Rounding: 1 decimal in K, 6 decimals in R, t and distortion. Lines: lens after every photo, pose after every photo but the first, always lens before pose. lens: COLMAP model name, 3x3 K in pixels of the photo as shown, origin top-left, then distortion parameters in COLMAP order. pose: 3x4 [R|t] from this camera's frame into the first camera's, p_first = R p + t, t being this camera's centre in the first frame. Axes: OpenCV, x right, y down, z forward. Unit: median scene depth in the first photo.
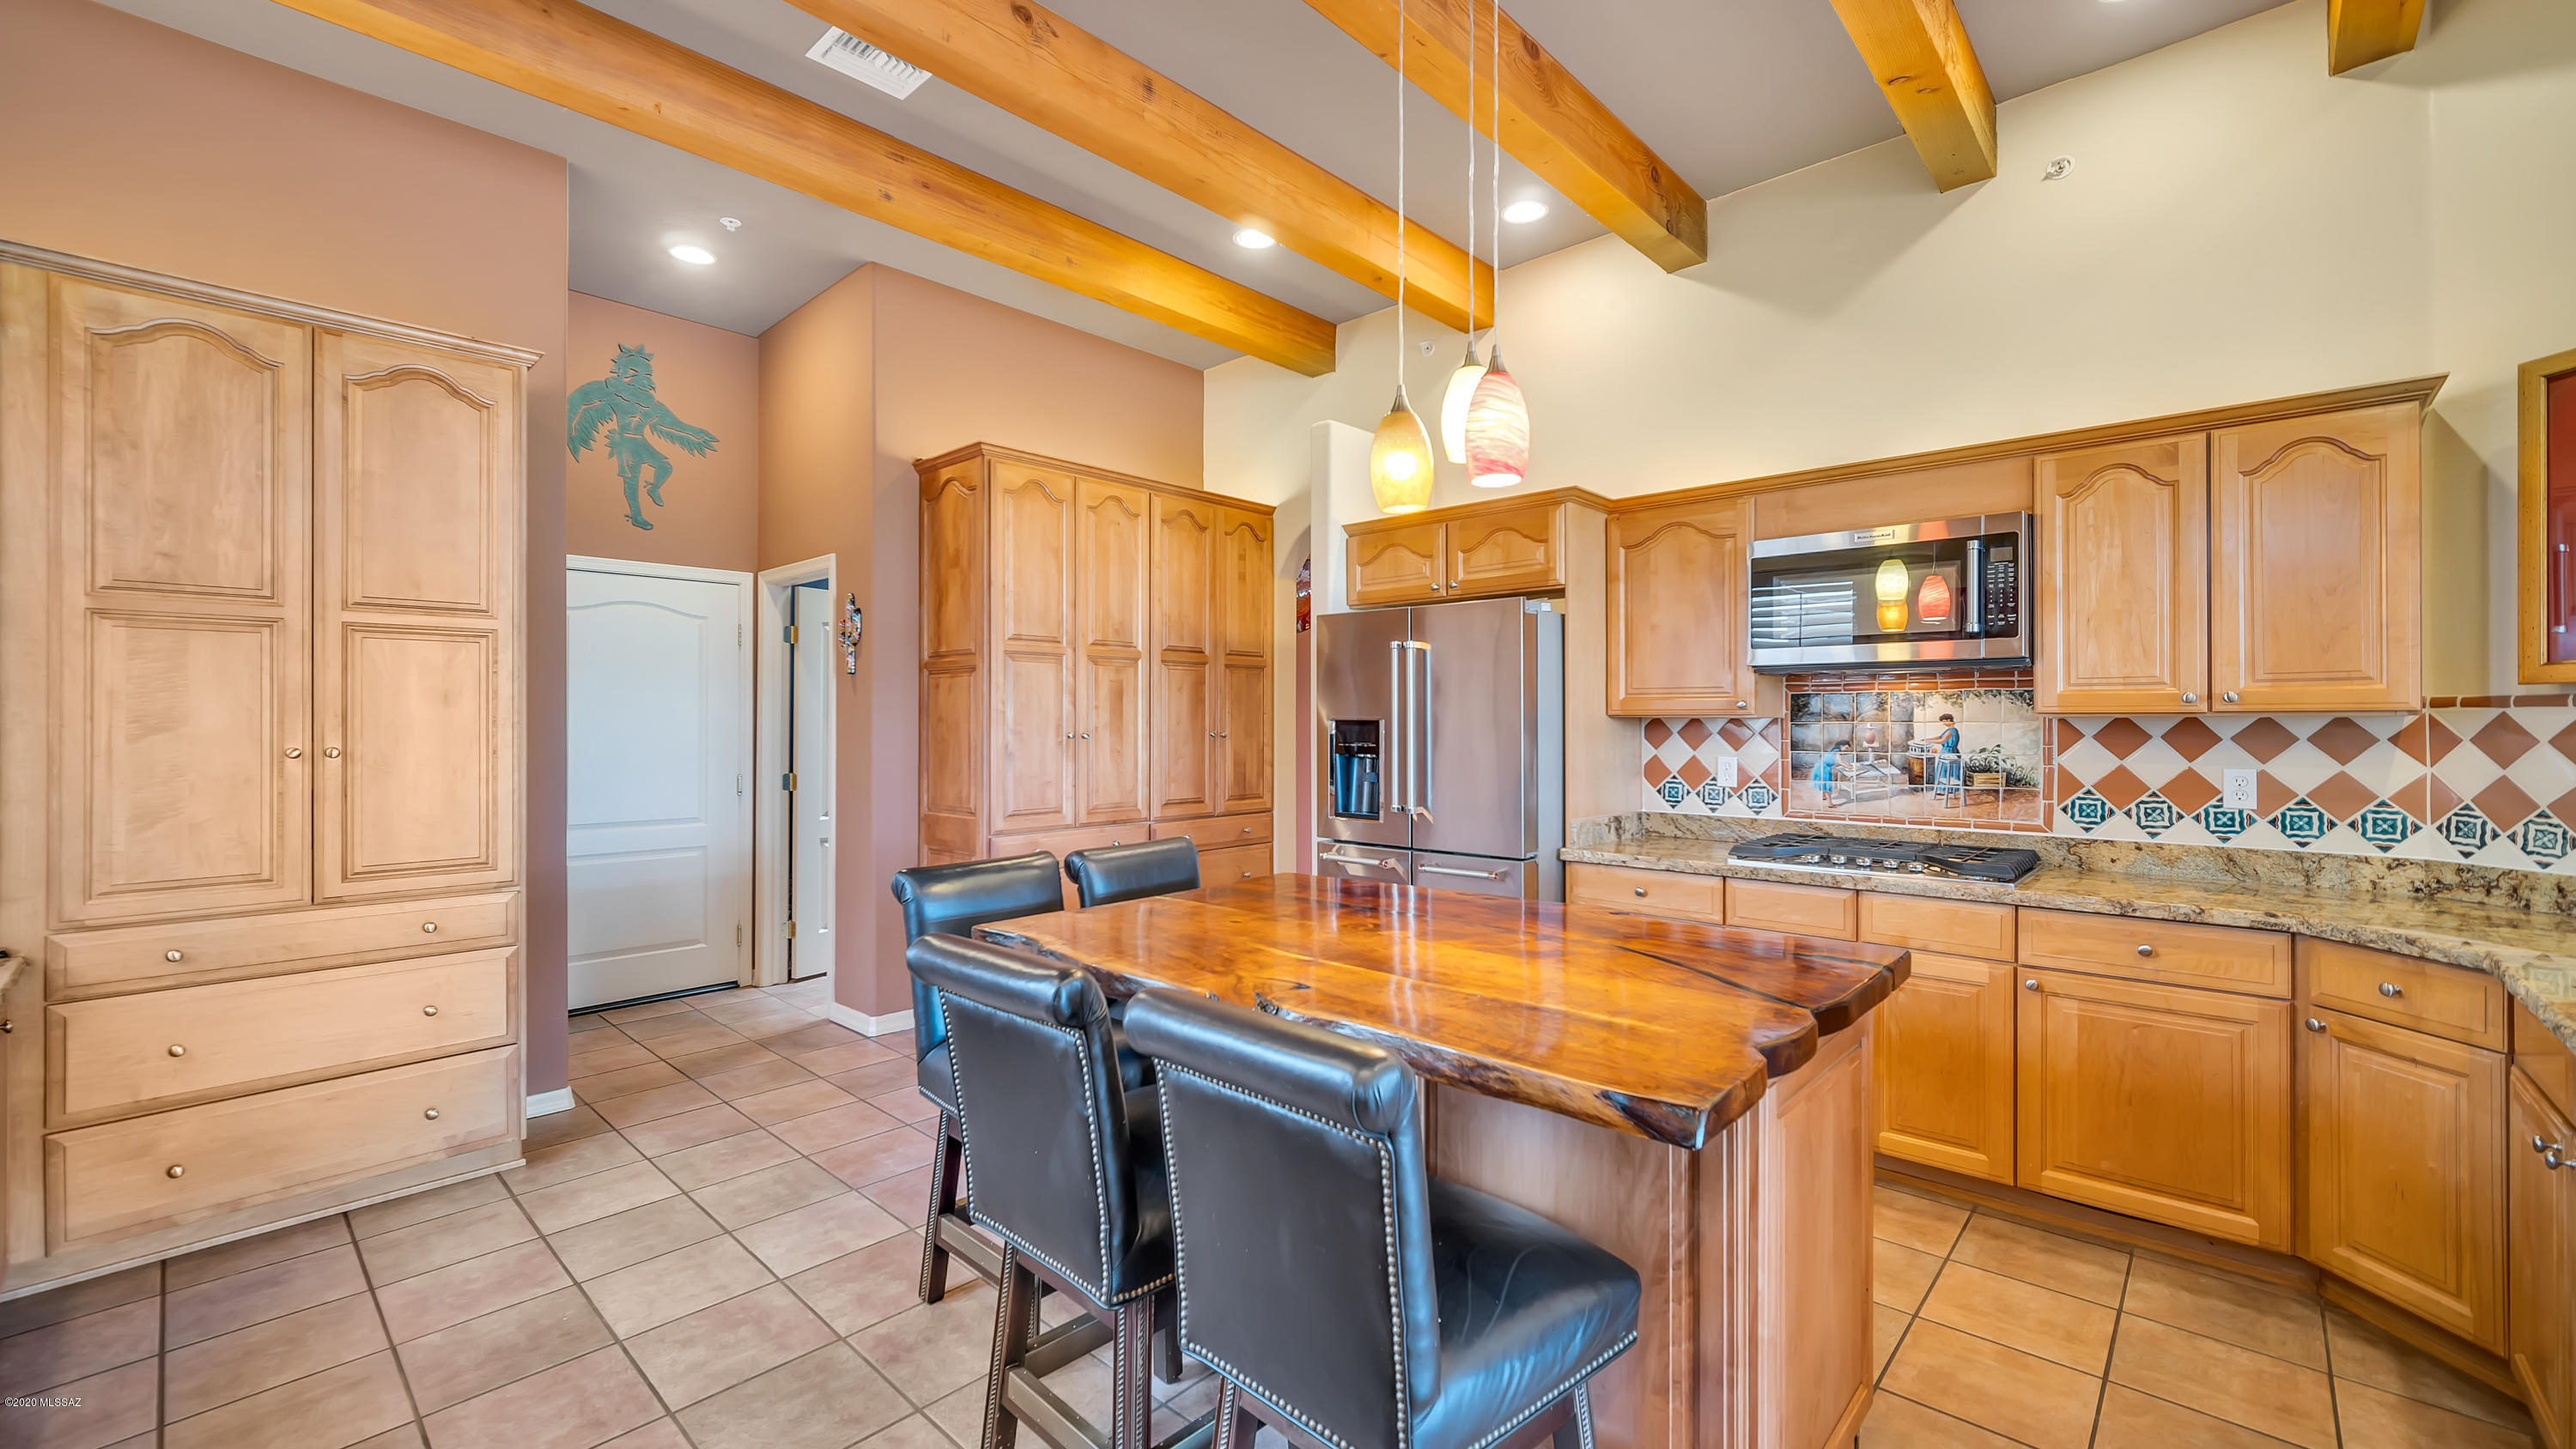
lens RADIAL K [[1046.9, 0, 1309.2], [0, 1046.9, 721.4], [0, 0, 1]] dist [-0.000365, -0.000028]
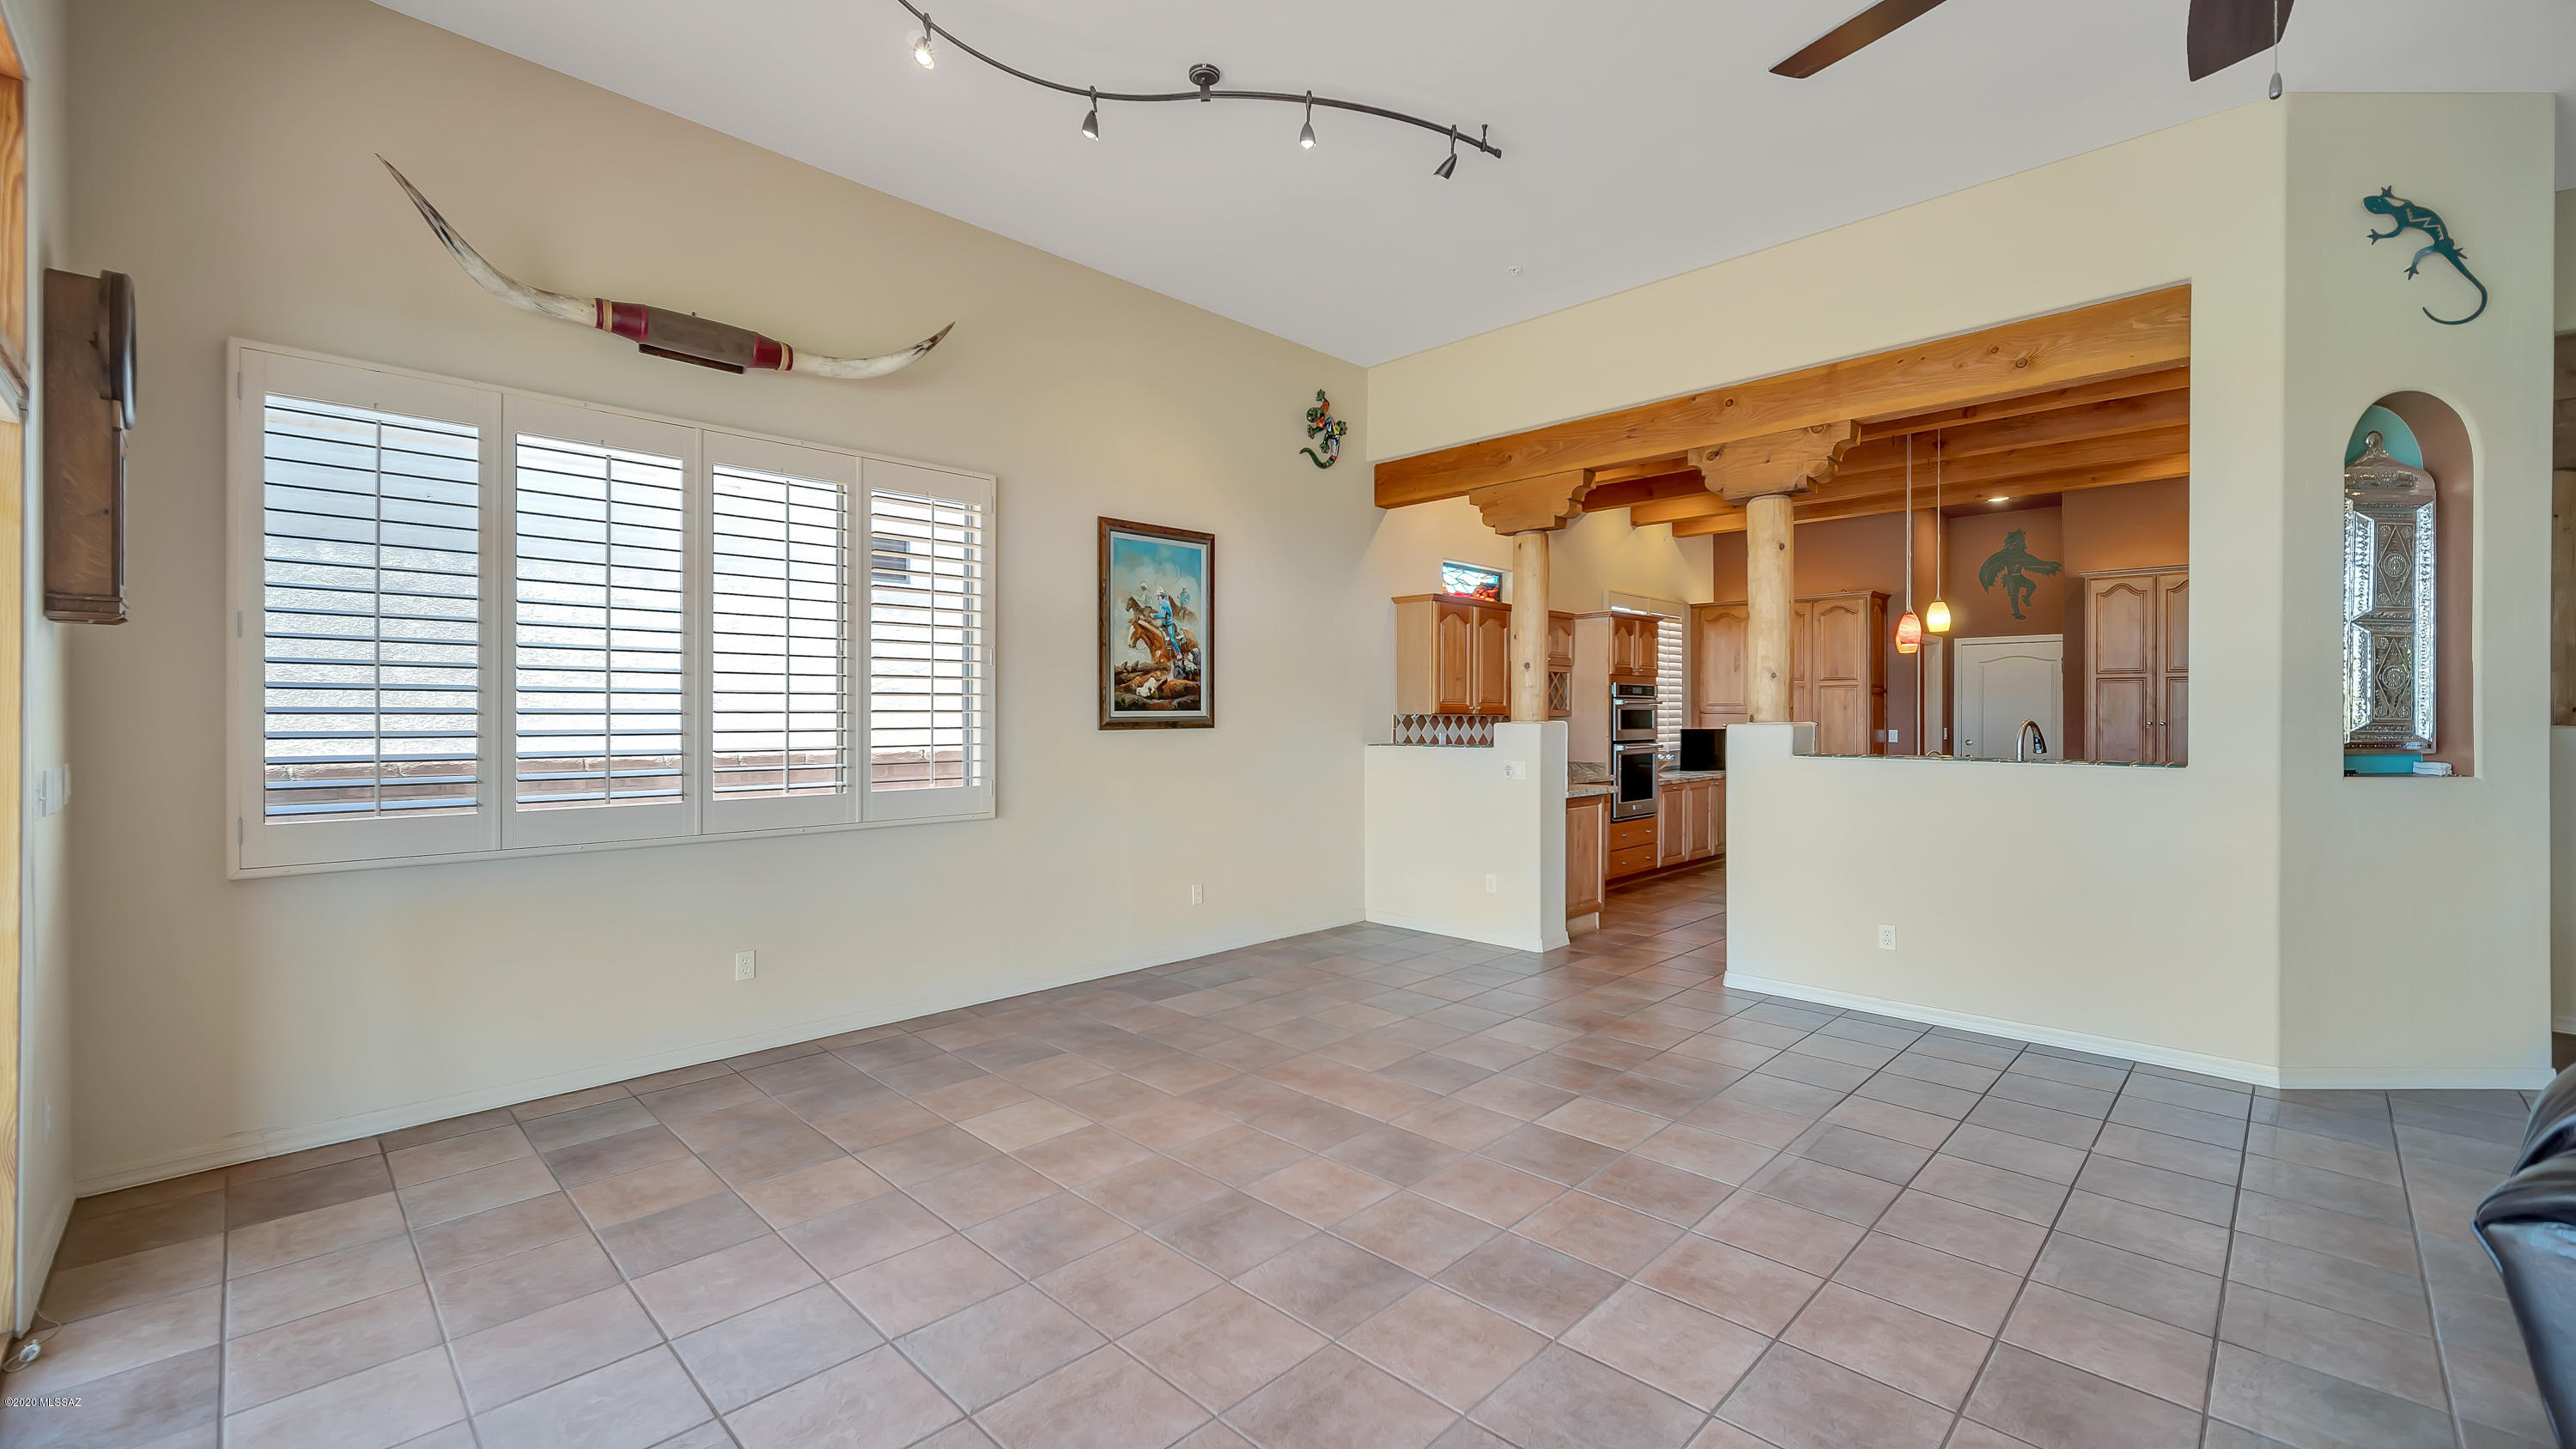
lens RADIAL K [[1046.9, 0, 1304.4], [0, 1046.9, 712.4], [0, 0, 1]] dist [-0.000365, -0.000028]
pose [[-0.023431, 0.004448, -0.999716, 1.844693], [0.000644, 0.999990, 0.004435, -0.016591], [0.999725, -0.000540, -0.023433, -0.439438]]
